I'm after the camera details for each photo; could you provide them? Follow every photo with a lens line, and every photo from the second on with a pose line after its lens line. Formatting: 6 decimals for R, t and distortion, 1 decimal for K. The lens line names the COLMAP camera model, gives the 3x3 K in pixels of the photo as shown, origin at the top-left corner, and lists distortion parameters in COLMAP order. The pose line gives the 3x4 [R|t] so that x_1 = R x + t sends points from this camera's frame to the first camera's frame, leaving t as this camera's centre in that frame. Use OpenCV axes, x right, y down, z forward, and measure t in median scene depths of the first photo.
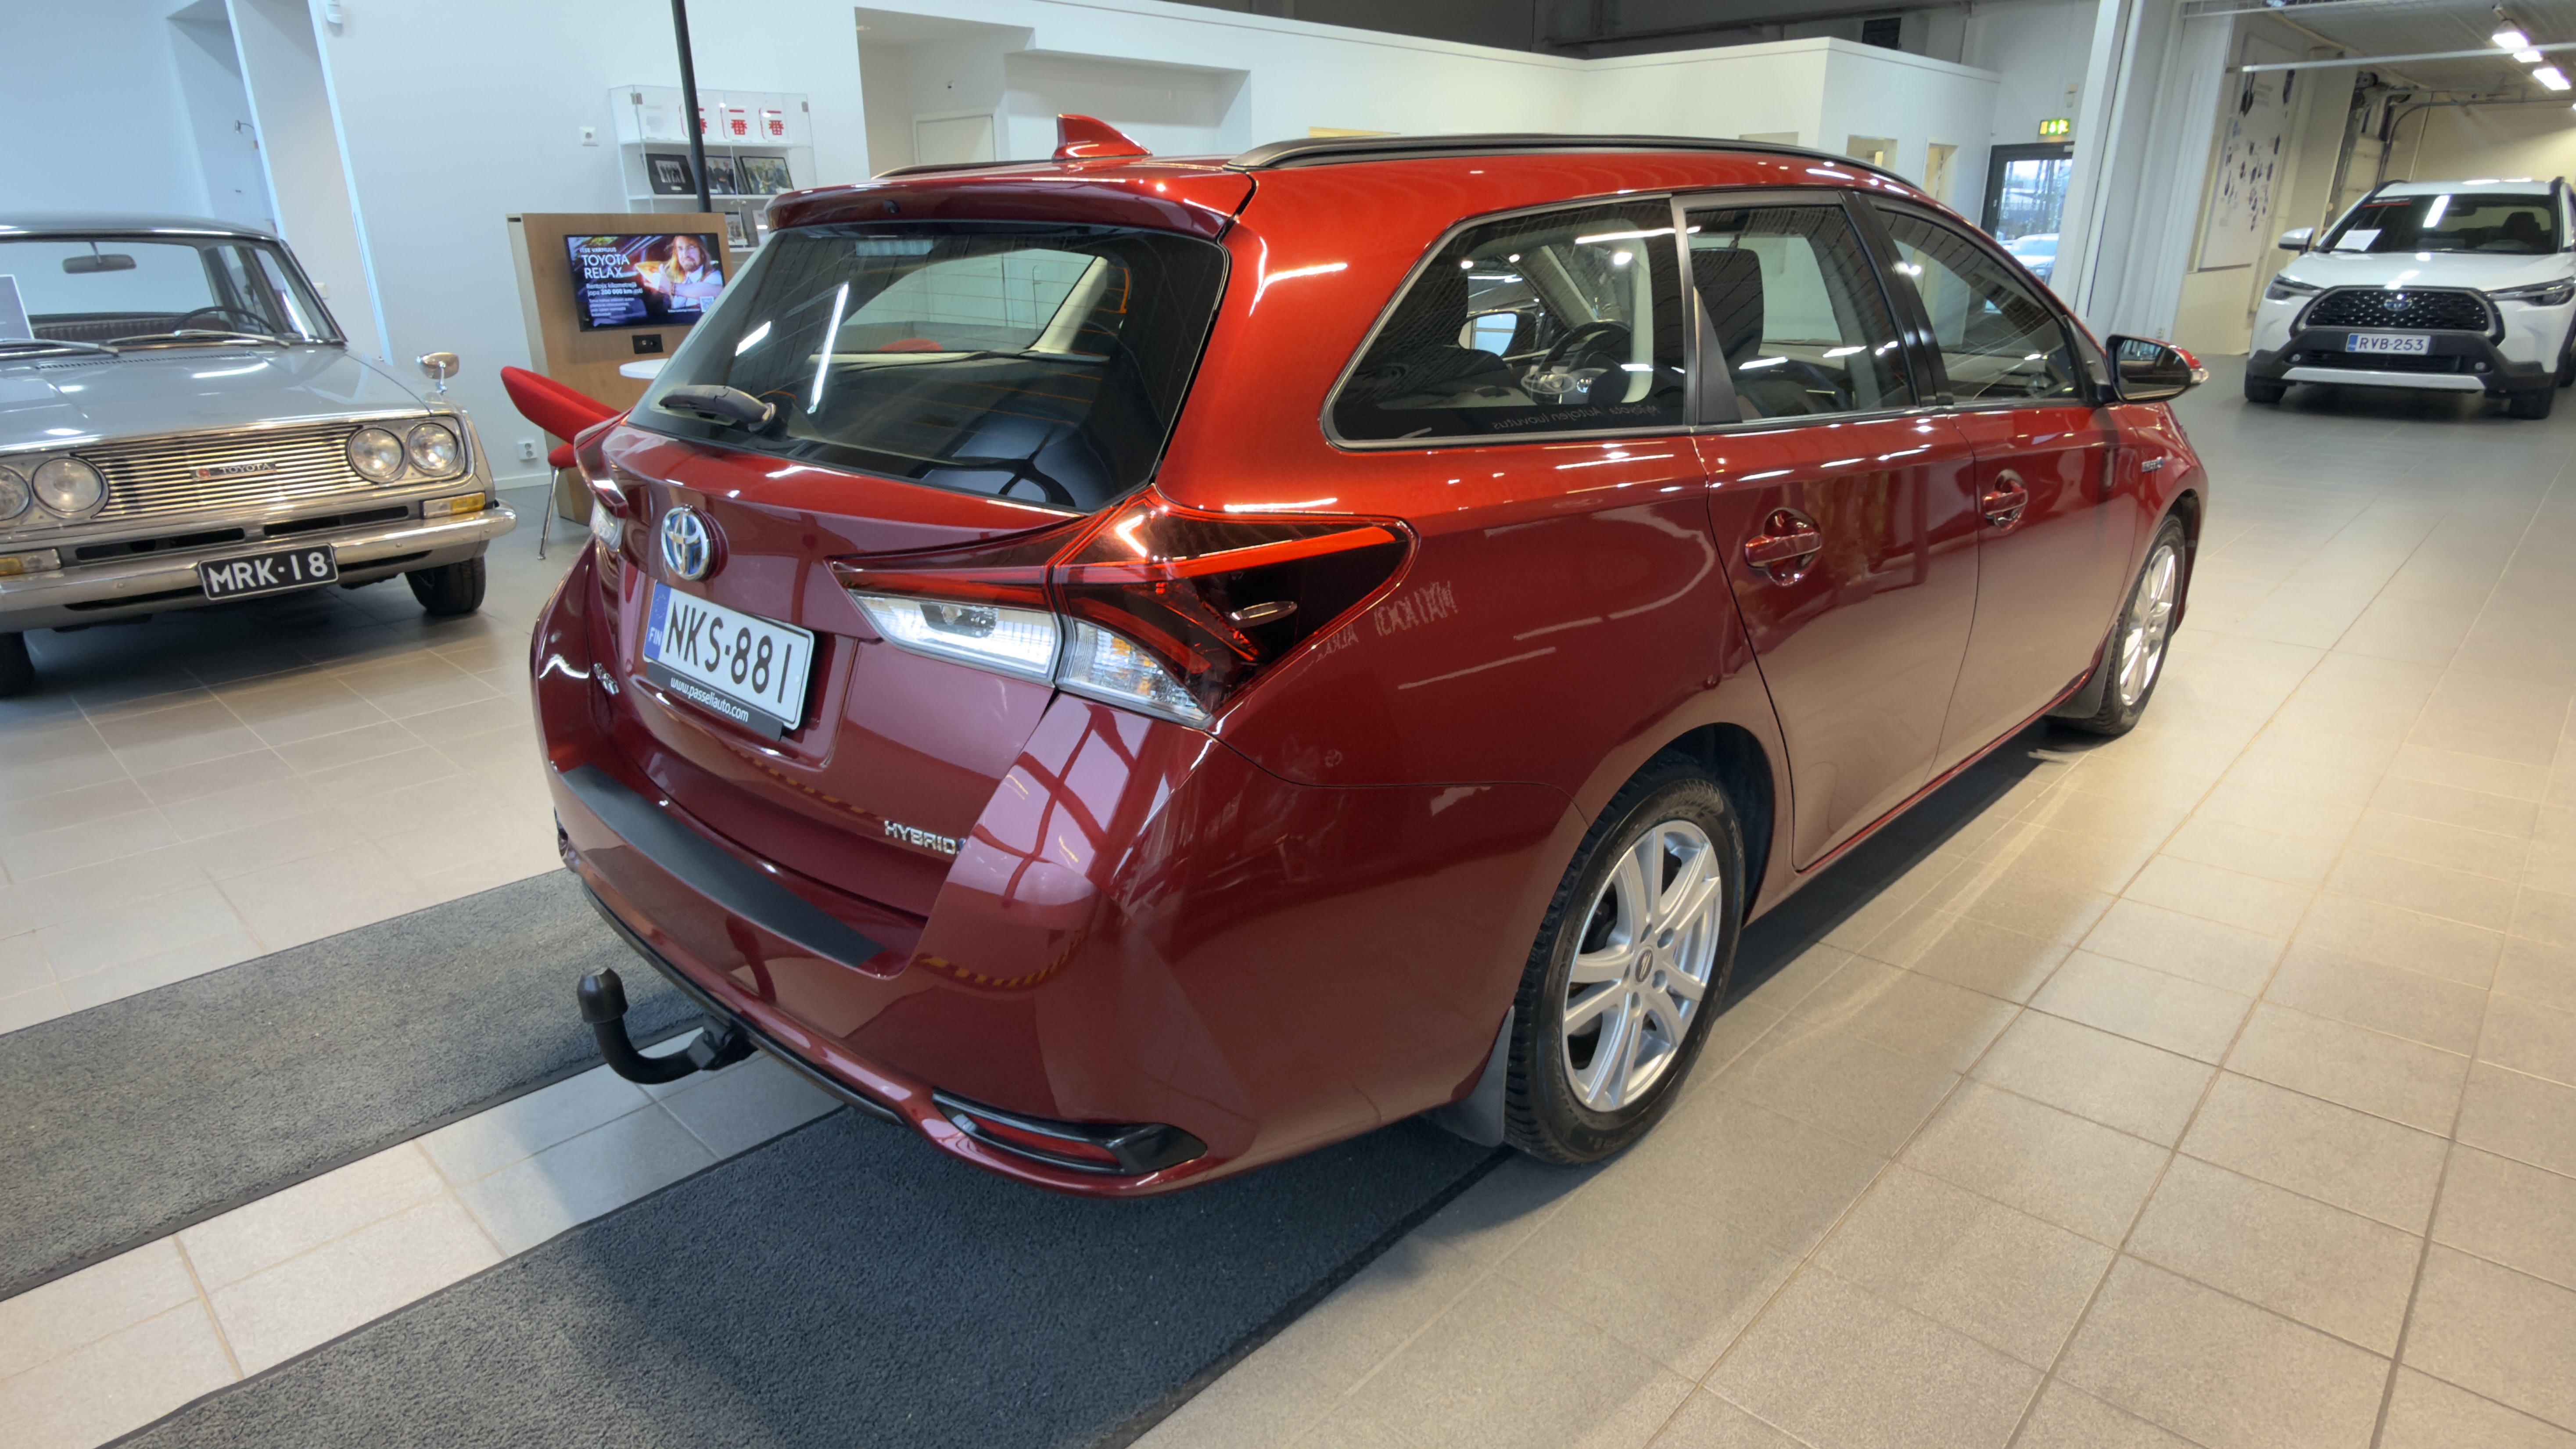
lens RADIAL K [[1409.3, 0, 1284.7], [0, 1409.3, 728.6], [0, 0, 1]] dist [-0.002307, -0.000186]
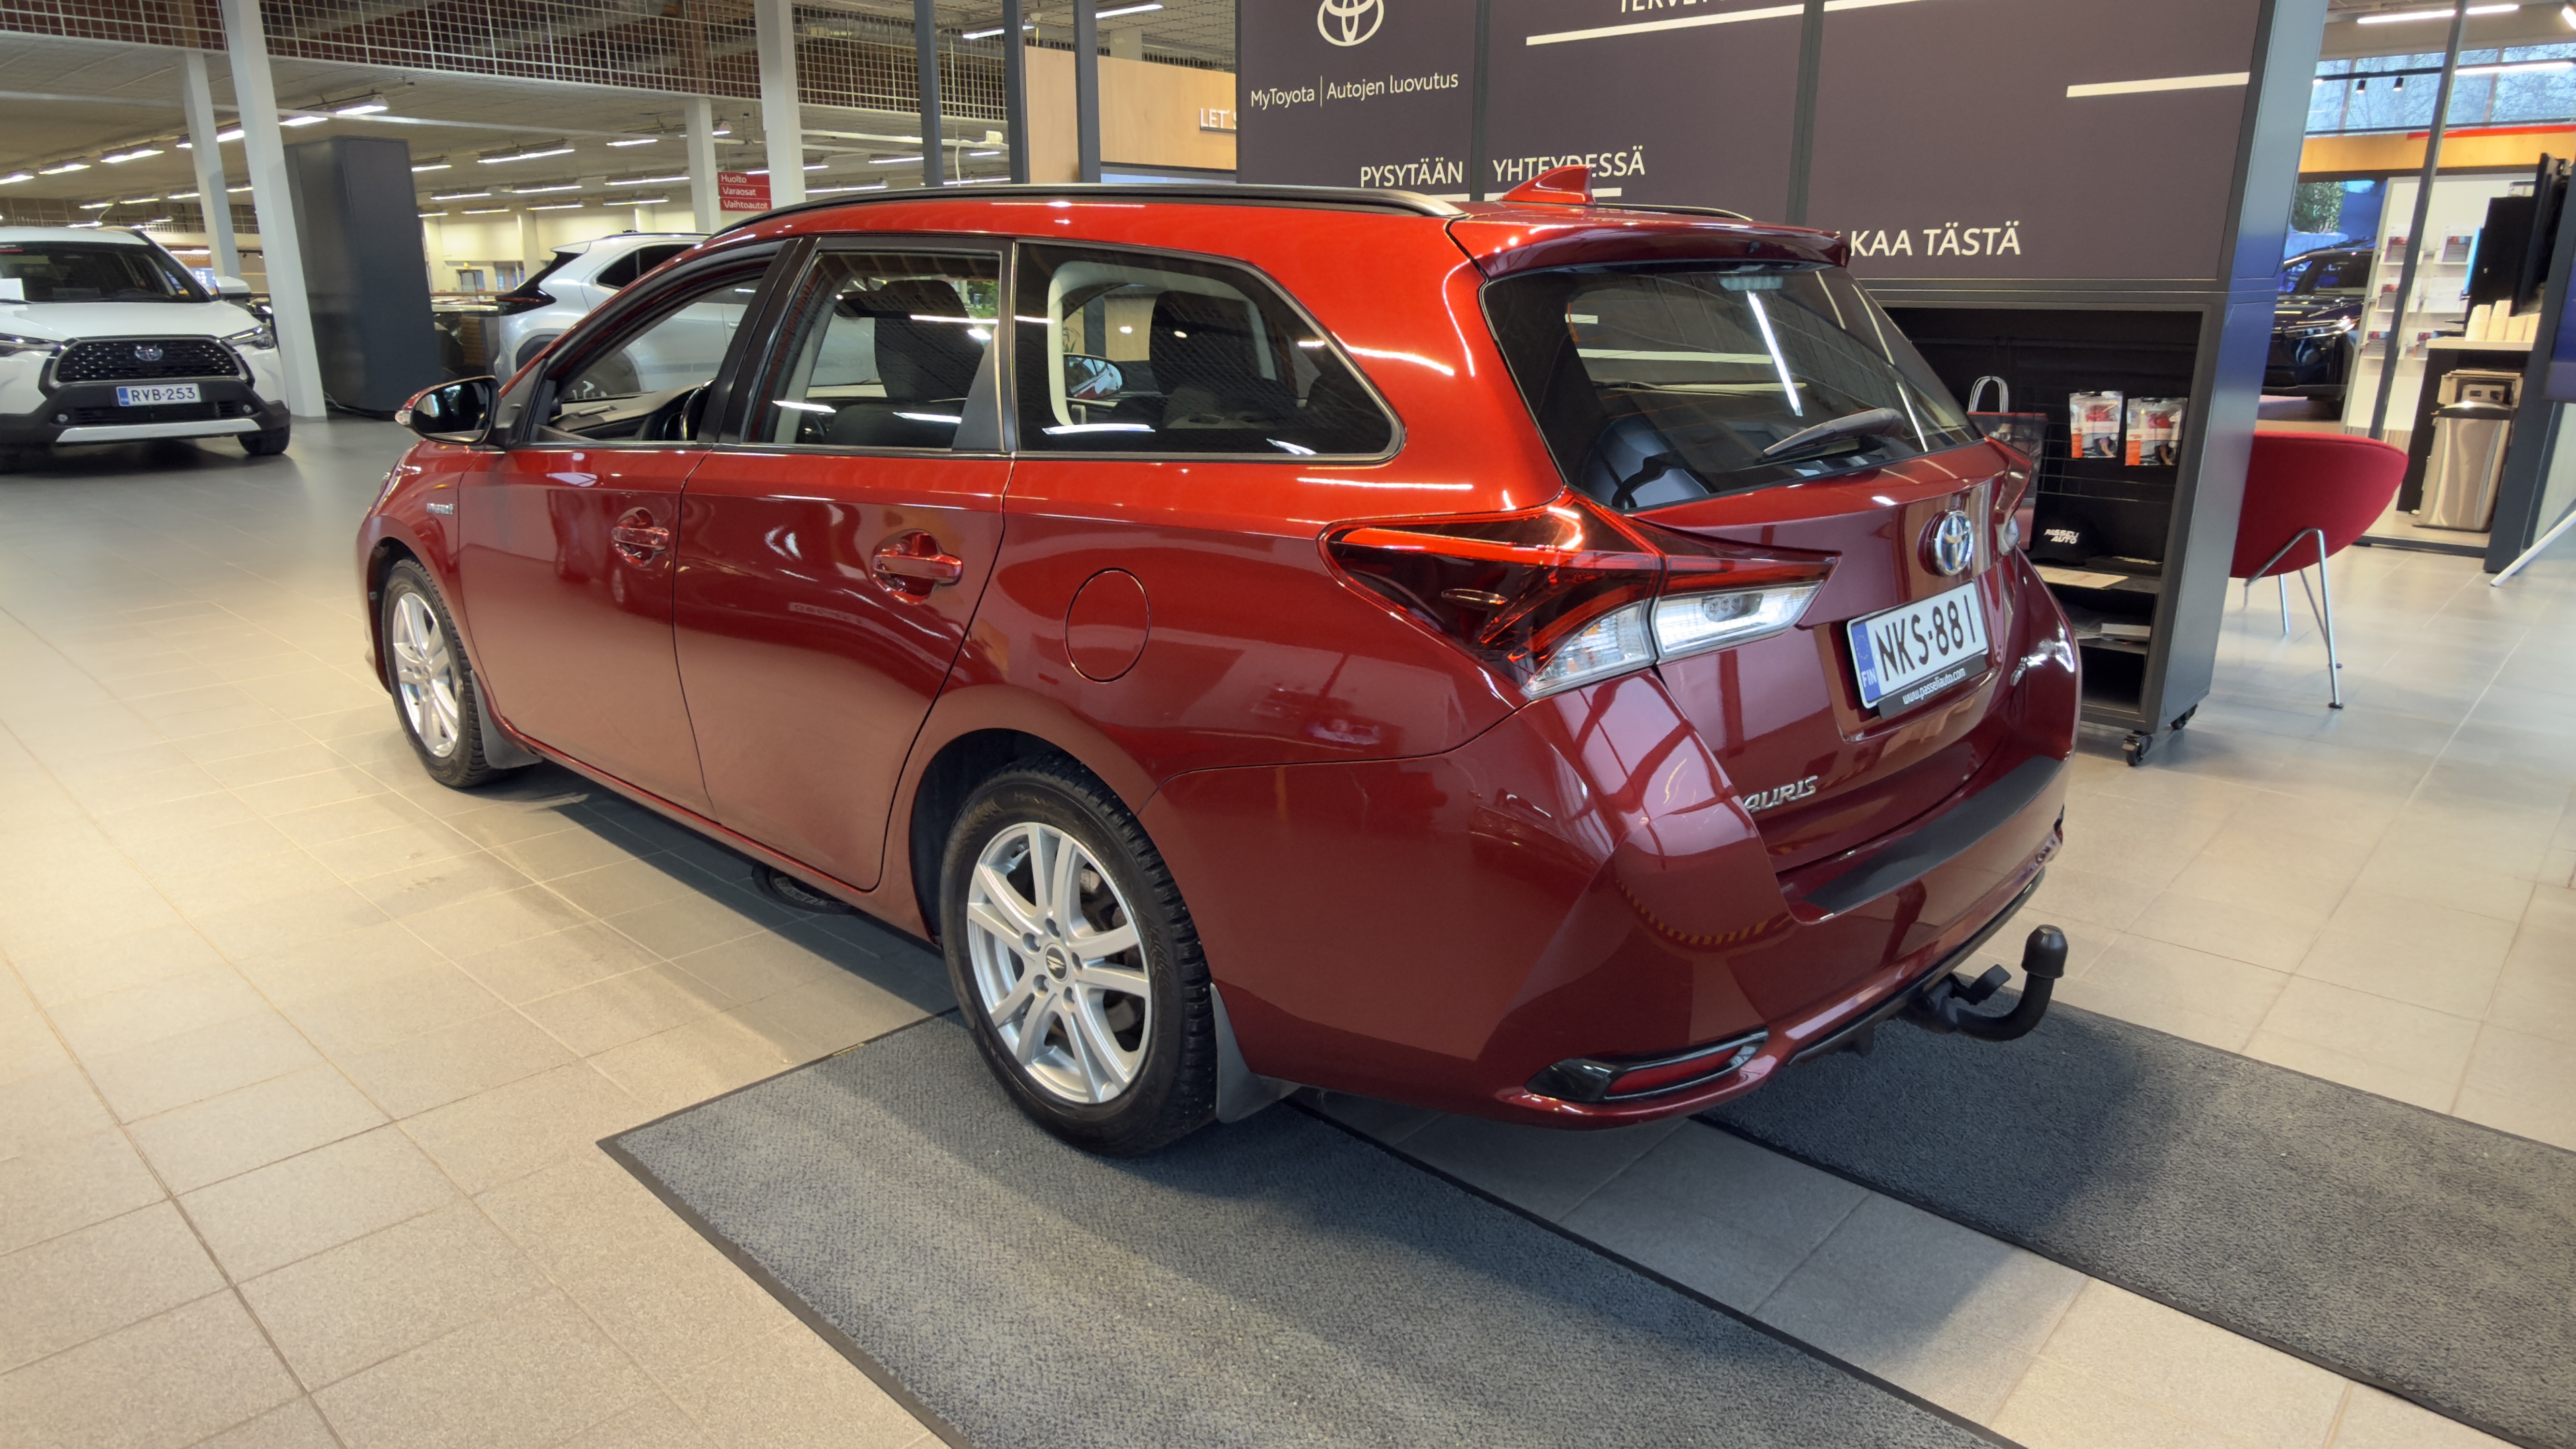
lens RADIAL K [[1540.3, 0, 1285.1], [0, 1540.3, 723.5], [0, 0, 1]] dist [-0.002180, -0.000391]
pose [[-0.017402, -0.268615, 0.963090, -0.304859], [0.327010, 0.908733, 0.259363, -0.091723], [-0.944861, 0.319453, 0.072026, 0.273566]]
